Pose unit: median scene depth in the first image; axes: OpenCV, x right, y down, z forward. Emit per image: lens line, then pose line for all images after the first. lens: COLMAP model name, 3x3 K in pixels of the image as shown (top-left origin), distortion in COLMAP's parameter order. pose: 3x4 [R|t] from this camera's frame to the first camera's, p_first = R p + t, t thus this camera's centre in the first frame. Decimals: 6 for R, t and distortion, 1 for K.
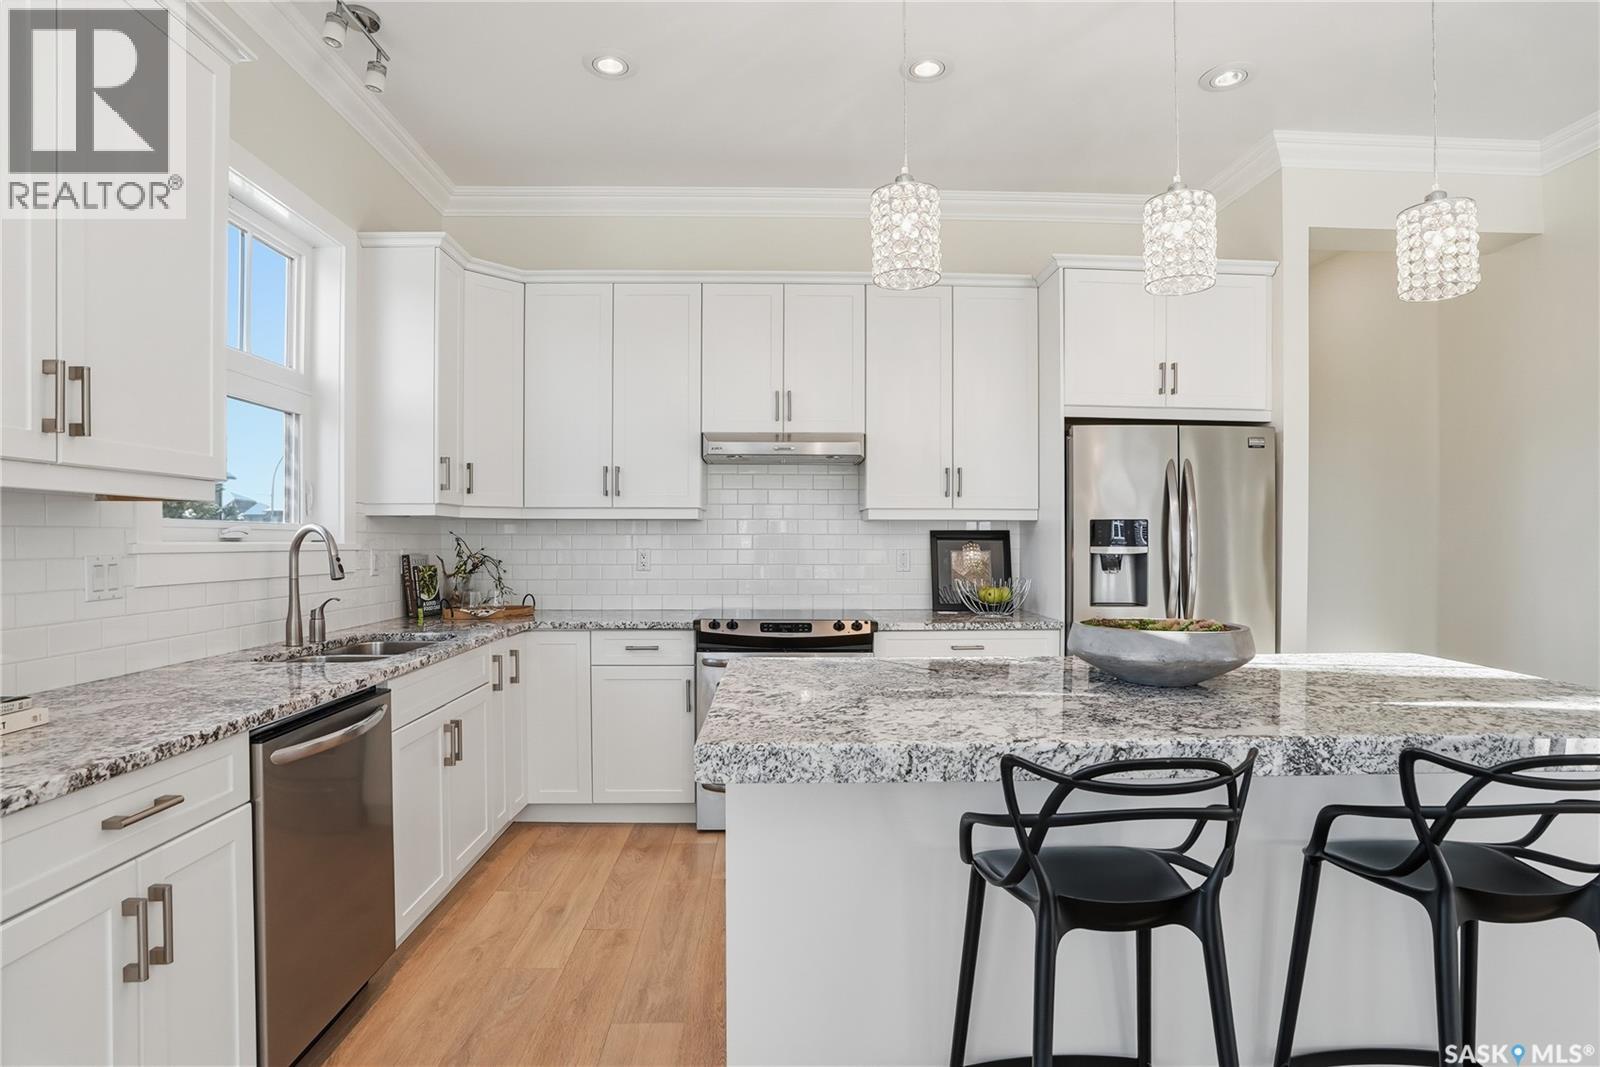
lens RADIAL K [[827.1, 0, 794.7], [0, 827.1, 544.9], [0, 0, 1]] dist [-0.078957, 0.039336]
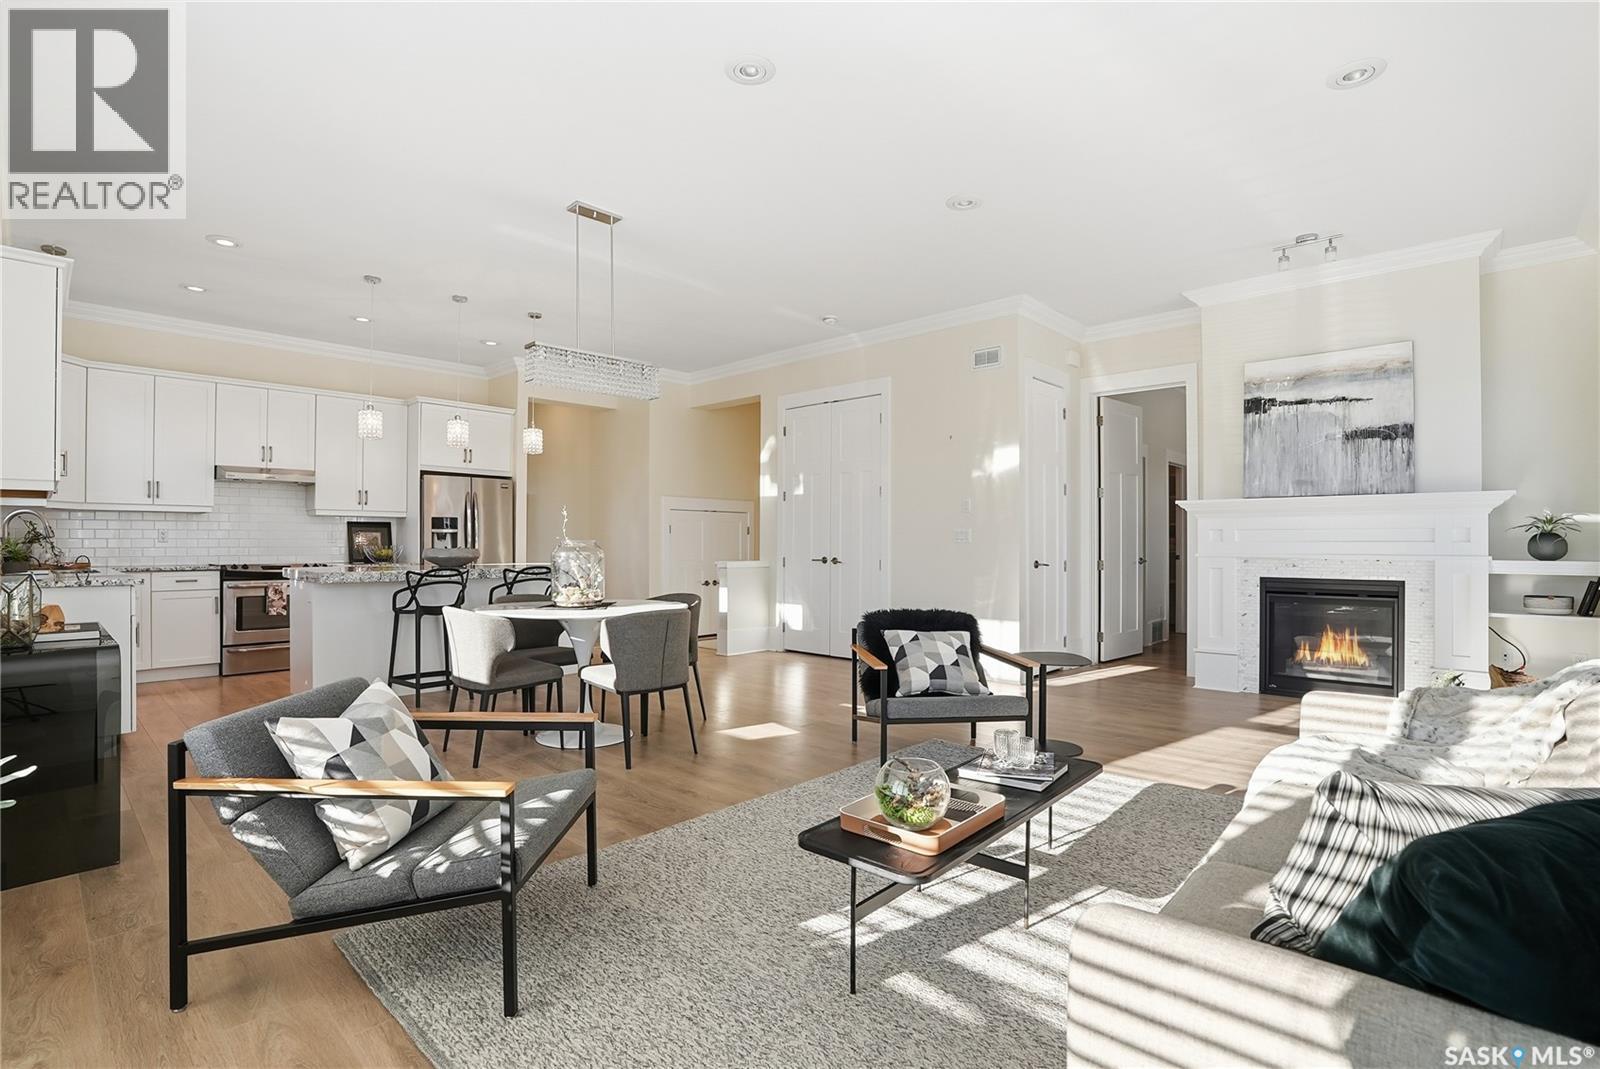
lens RADIAL K [[773.5, 0, 800.0], [0, 773.5, 534.5], [0, 0, 1]] dist [-0.074765, 0.031007]
pose [[0.706253, 0.006726, 0.707927, -0.404234], [0.005515, 0.999872, -0.015002, 0.053672], [-0.707938, 0.014499, 0.706126, -1.189330]]
